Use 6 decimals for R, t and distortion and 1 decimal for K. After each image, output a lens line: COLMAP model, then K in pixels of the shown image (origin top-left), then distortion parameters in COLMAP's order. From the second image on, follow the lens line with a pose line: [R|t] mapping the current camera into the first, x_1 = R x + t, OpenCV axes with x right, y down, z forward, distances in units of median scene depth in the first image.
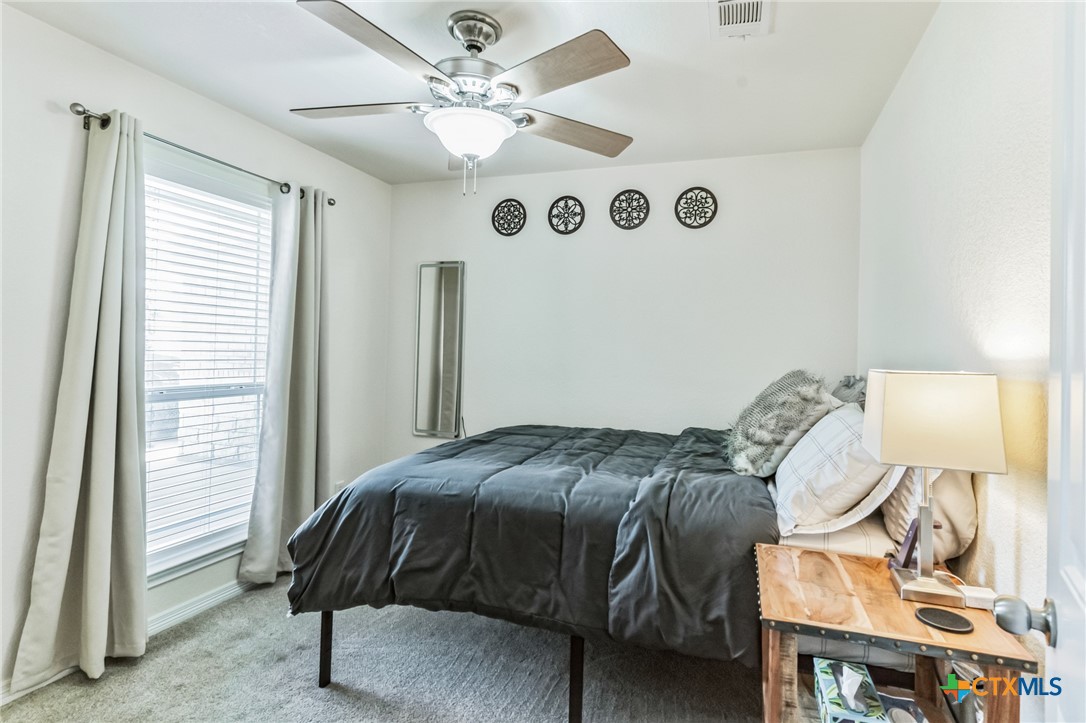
lens RADIAL K [[533.4, 0, 545.0], [0, 533.4, 351.9], [0, 0, 1]] dist [0.006232, -0.003211]
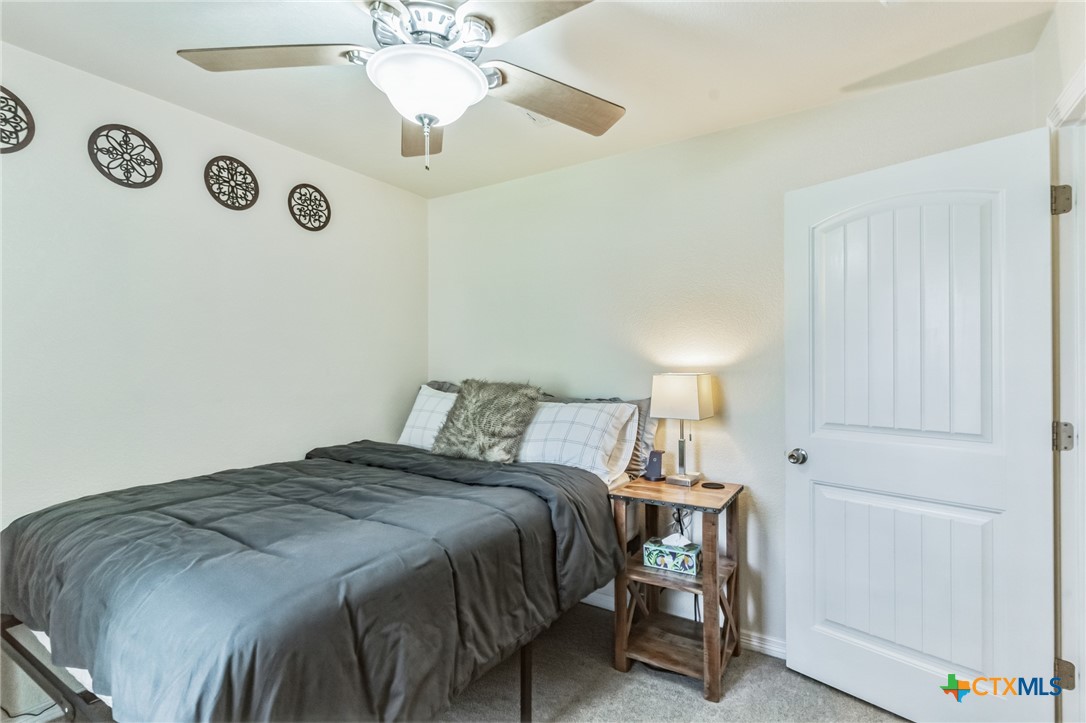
lens RADIAL K [[533.4, 0, 544.1], [0, 533.4, 361.7], [0, 0, 1]] dist [0.006232, -0.003211]
pose [[0.203487, -0.024705, 0.978766, -0.527315], [0.013751, 0.999655, 0.022373, -0.022239], [-0.978981, 0.008907, 0.203757, 0.422175]]
